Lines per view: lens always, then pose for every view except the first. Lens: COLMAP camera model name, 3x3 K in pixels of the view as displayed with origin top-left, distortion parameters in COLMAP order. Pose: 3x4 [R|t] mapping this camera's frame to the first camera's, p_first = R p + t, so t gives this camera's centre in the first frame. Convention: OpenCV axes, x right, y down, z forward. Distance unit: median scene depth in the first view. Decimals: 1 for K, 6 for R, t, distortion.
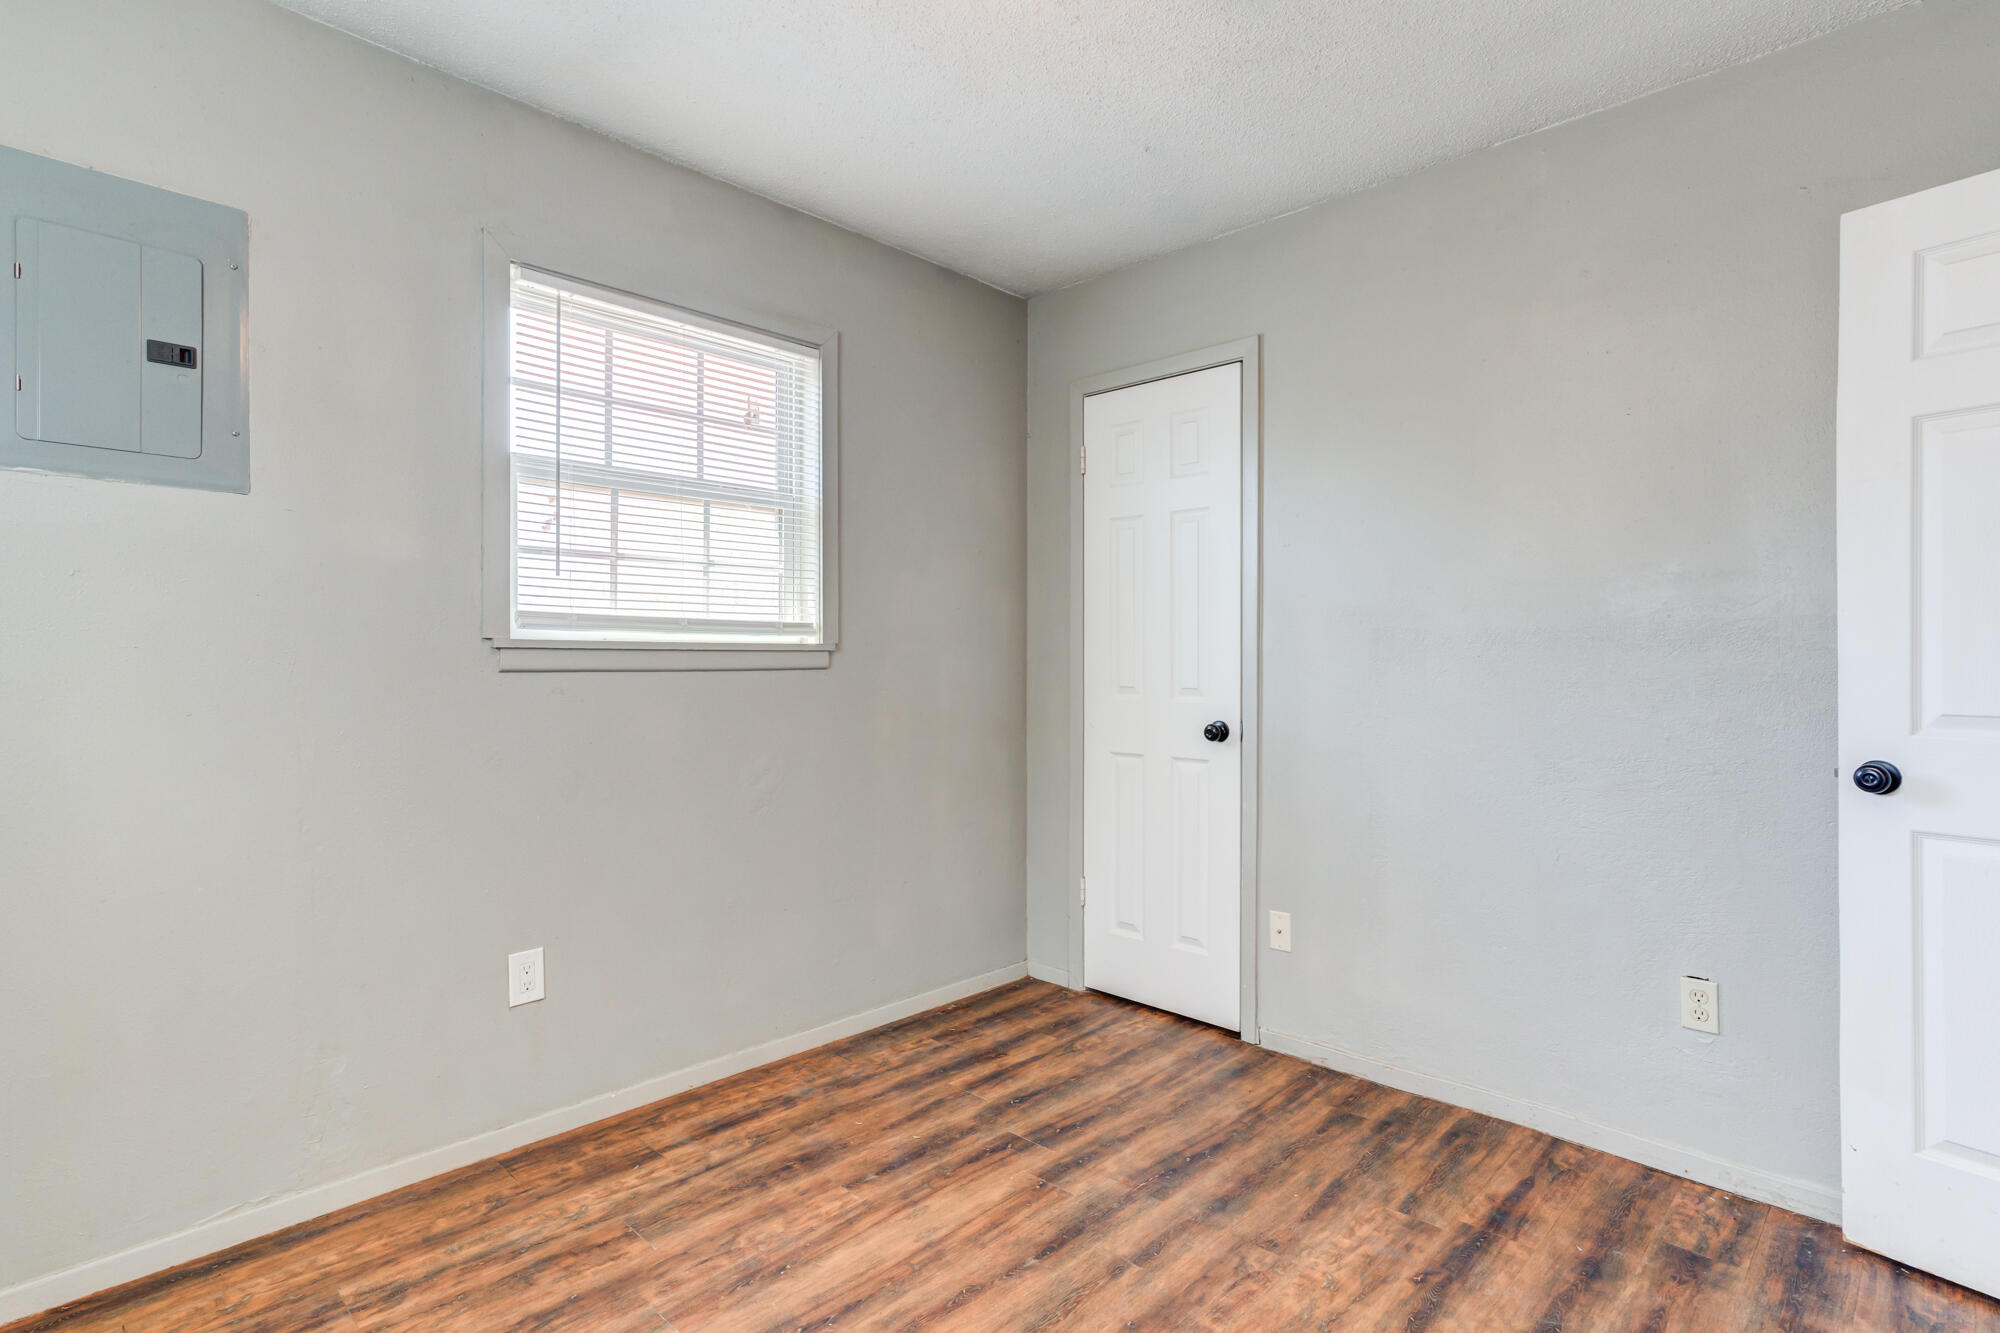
lens RADIAL K [[1022.7, 0, 1035.1], [0, 1022.7, 645.1], [0, 0, 1]] dist [-0.001292, 0.010054]
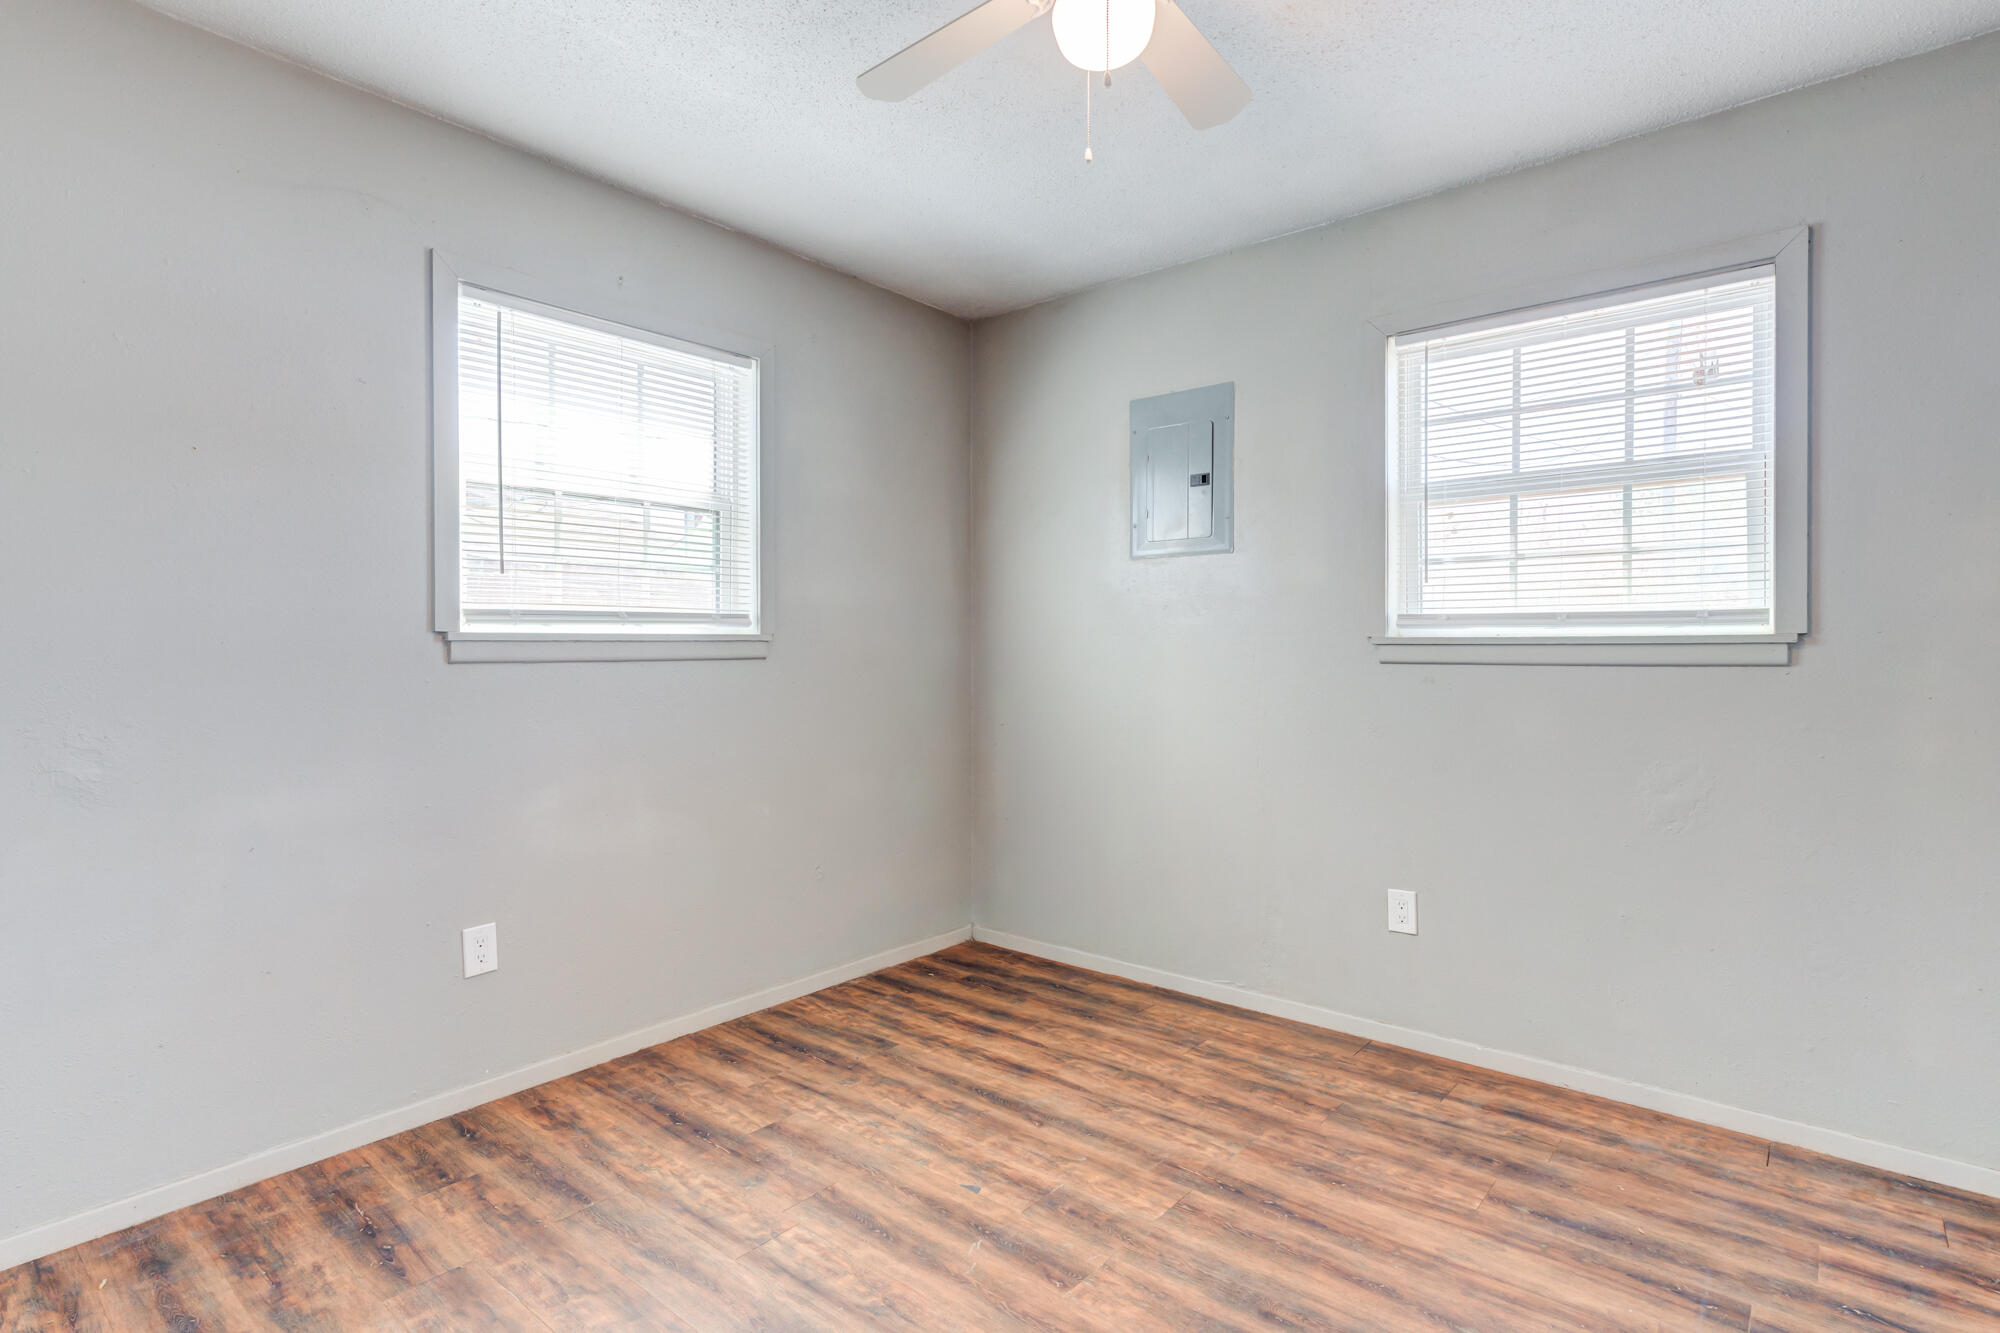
lens RADIAL K [[1005.3, 0, 1000.0], [0, 1005.3, 666.5], [0, 0, 1]] dist [0.000821, 0.007579]
pose [[0.046726, 0.002713, -0.998904, 0.670560], [0.004511, 0.999986, 0.002927, 0.023074], [0.998898, -0.004643, 0.046713, 0.450616]]
